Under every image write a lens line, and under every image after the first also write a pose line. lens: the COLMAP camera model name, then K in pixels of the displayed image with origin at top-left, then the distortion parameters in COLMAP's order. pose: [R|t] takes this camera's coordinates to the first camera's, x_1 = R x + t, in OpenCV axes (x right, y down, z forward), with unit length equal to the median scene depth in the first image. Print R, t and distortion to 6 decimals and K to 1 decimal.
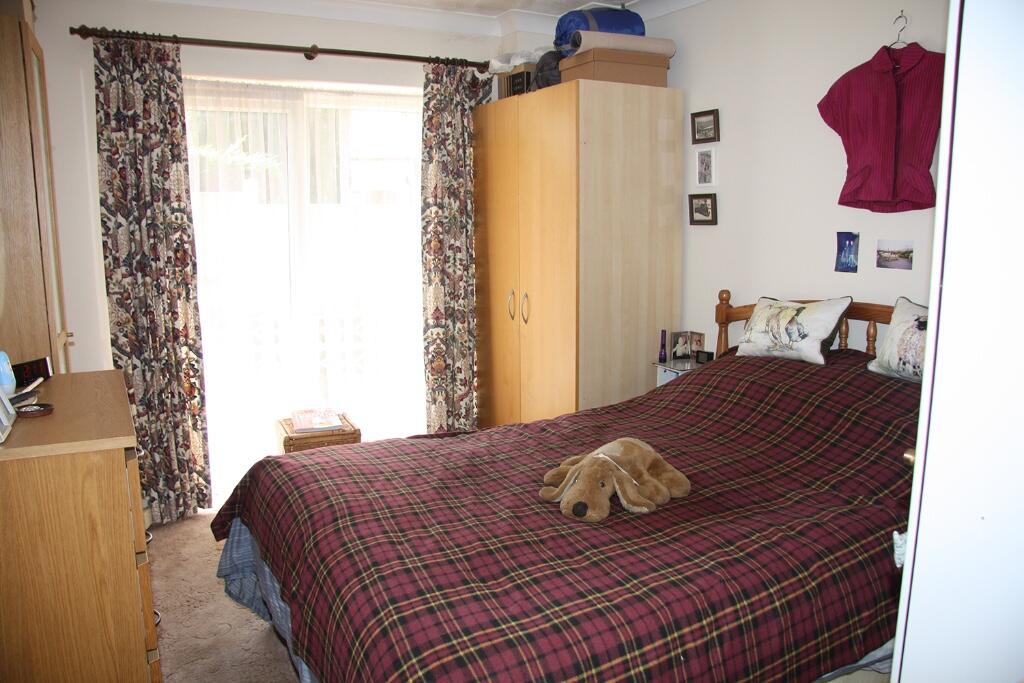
lens RADIAL K [[807.3, 0, 510.2], [0, 807.3, 362.8], [0, 0, 1]] dist [-0.156771, 0.120318]
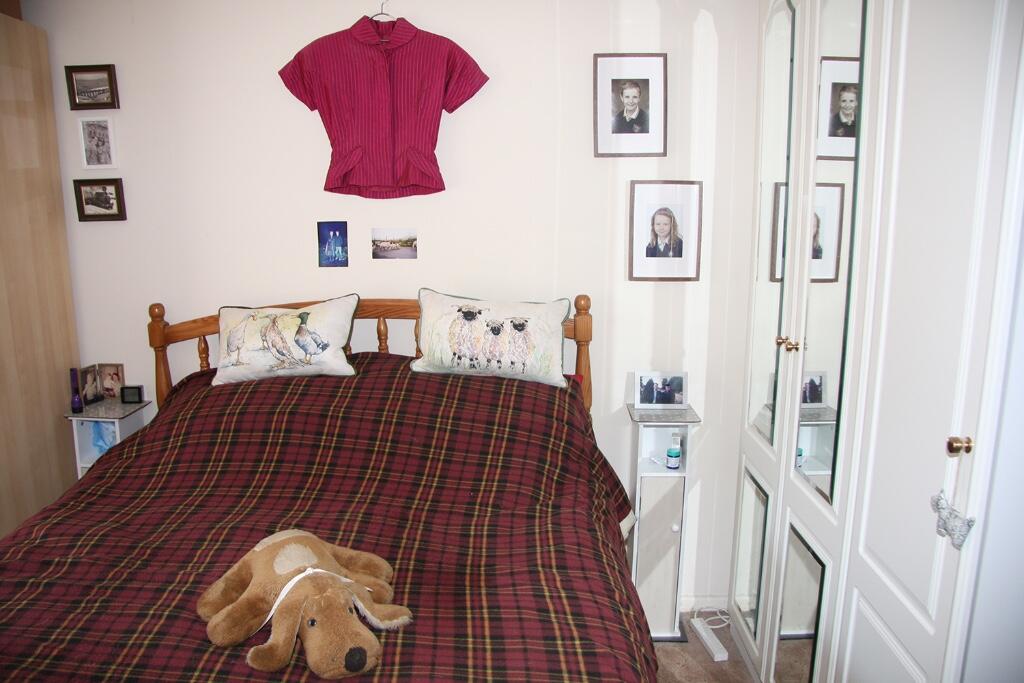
lens RADIAL K [[807.3, 0, 510.2], [0, 807.3, 362.8], [0, 0, 1]] dist [-0.156771, 0.120318]
pose [[0.500218, -0.173402, 0.848360, -0.253159], [0.153170, 0.982013, 0.110406, -0.078250], [-0.852245, 0.074716, 0.517780, 0.374199]]
